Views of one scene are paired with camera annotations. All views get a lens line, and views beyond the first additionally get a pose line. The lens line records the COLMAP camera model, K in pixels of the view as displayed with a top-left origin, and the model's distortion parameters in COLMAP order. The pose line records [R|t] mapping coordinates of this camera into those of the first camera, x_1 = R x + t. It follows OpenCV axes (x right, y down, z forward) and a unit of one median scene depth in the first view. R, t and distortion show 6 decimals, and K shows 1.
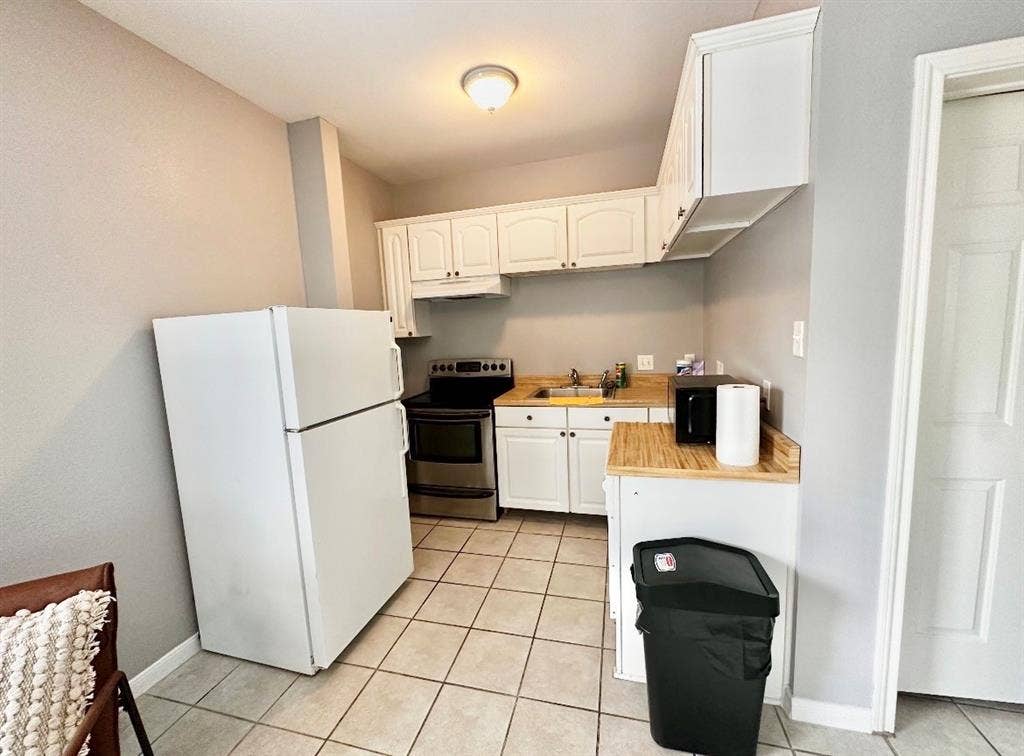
lens RADIAL K [[409.9, 0, 512.1], [0, 409.9, 378.5], [0, 0, 1]] dist [0.000662, 0.000022]
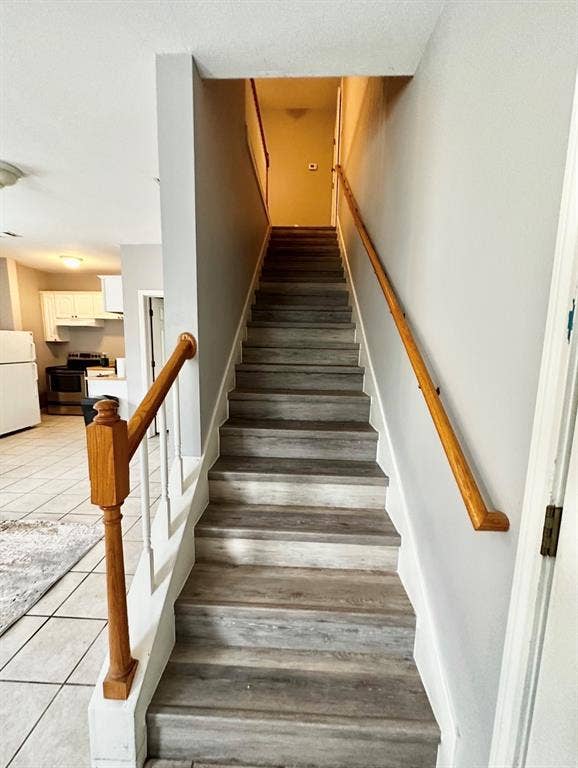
lens RADIAL K [[308.6, 0, 288.3], [0, 308.6, 385.1], [0, 0, 1]] dist [-0.001864, -0.000107]
pose [[0.974095, 0.029884, 0.224156, 0.678661], [-0.031249, 0.999508, 0.002545, 0.106440], [-0.223970, -0.009483, 0.974550, -1.055533]]
